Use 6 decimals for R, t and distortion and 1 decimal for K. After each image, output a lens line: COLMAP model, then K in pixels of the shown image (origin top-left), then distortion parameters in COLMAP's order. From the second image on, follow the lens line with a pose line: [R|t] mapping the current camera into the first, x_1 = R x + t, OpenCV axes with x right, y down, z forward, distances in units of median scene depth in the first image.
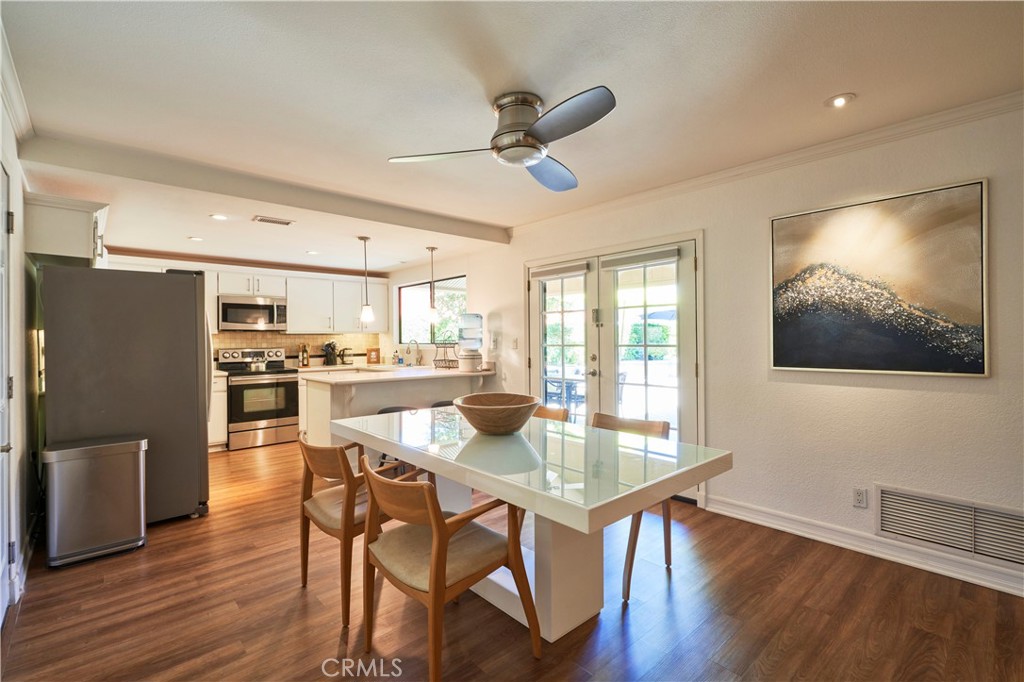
lens RADIAL K [[458.7, 0, 514.4], [0, 458.7, 338.0], [0, 0, 1]] dist [0.002167, 0.000541]
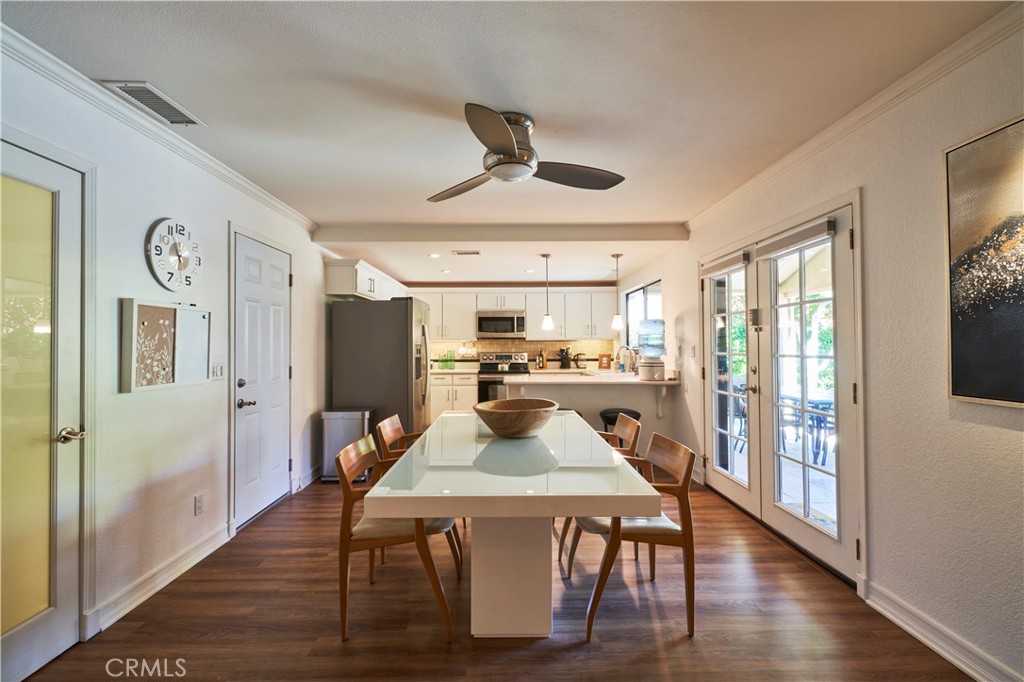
lens RADIAL K [[458.7, 0, 514.4], [0, 458.7, 338.0], [0, 0, 1]] dist [0.002167, 0.000541]
pose [[0.751437, -0.006317, -0.659775, 0.315772], [-0.001382, 0.999937, -0.011148, -0.002923], [0.659803, 0.009289, 0.751381, 0.099754]]
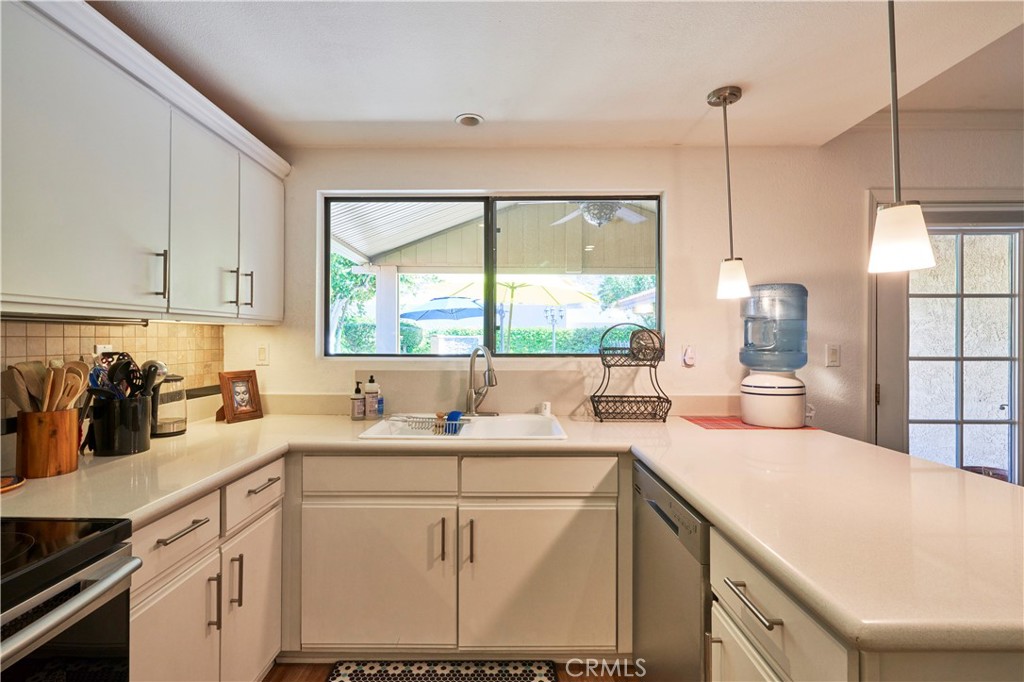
lens RADIAL K [[469.5, 0, 508.9], [0, 469.5, 338.6], [0, 0, 1]] dist [0.001407, 0.000130]
pose [[0.684025, 0.011733, 0.729364, -0.570021], [-0.007783, 0.999931, -0.008786, 0.001369], [-0.729417, 0.000334, 0.684069, 0.880389]]
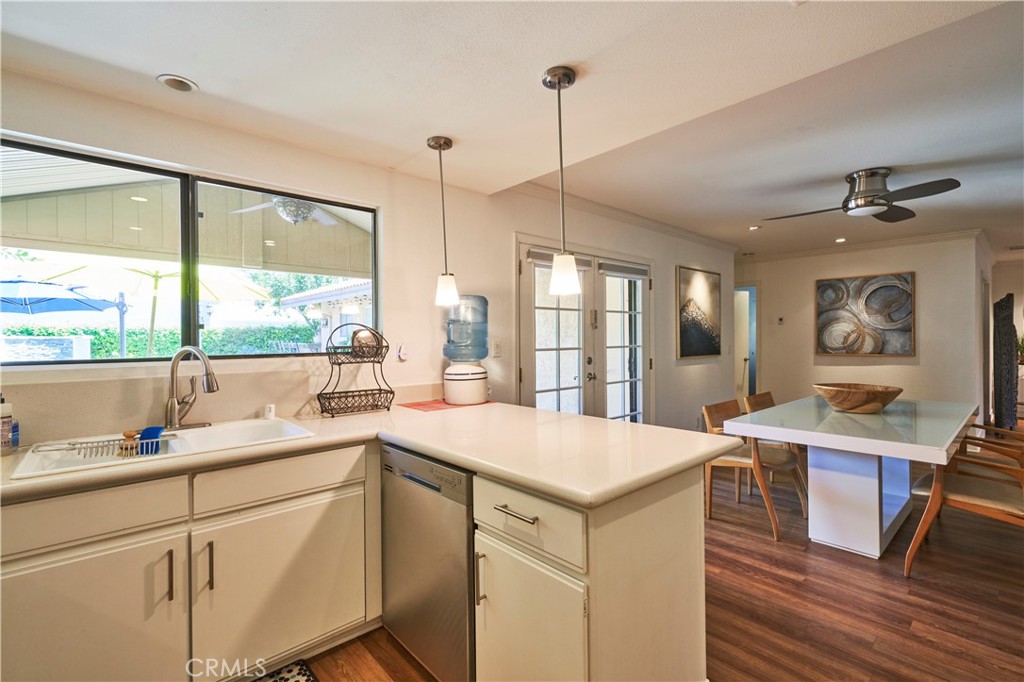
lens RADIAL K [[458.7, 0, 514.4], [0, 458.7, 338.0], [0, 0, 1]] dist [0.002167, 0.000541]
pose [[0.009152, 0.008902, 0.999918, -0.638888], [0.007556, 0.999931, -0.008971, 0.002397], [-0.999930, 0.007637, 0.009084, 0.935920]]
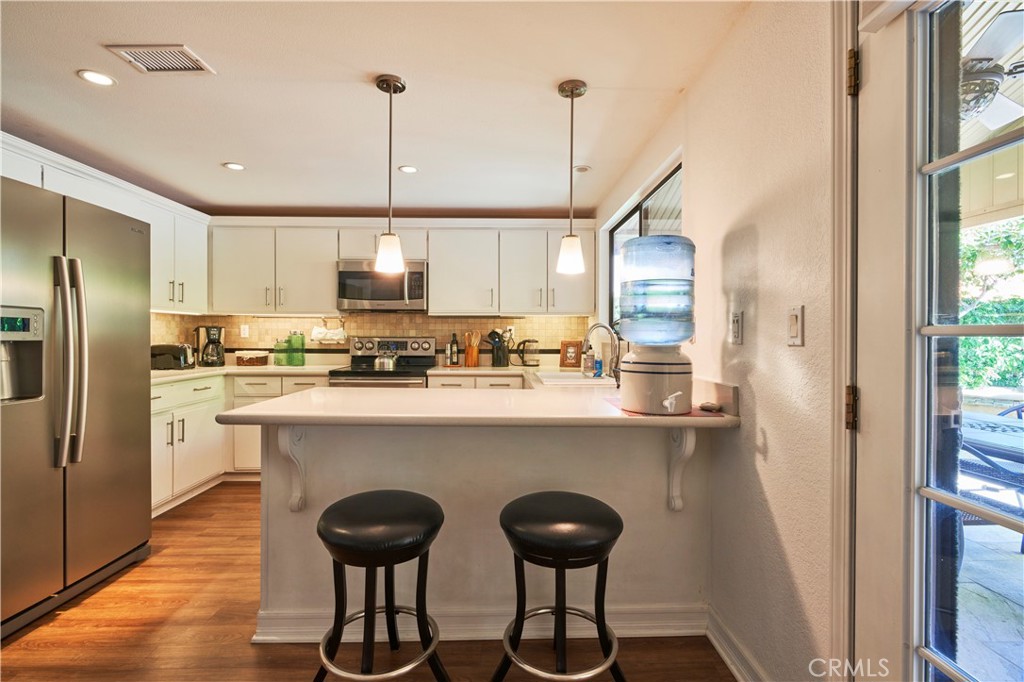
lens RADIAL K [[482.5, 0, 510.1], [0, 482.5, 337.4], [0, 0, 1]] dist [-0.000204, 0.000111]
pose [[0.751555, 0.014335, -0.659515, 0.058164], [-0.010048, 0.999897, 0.010283, 0.016664], [0.659594, -0.001102, 0.751621, 0.657993]]
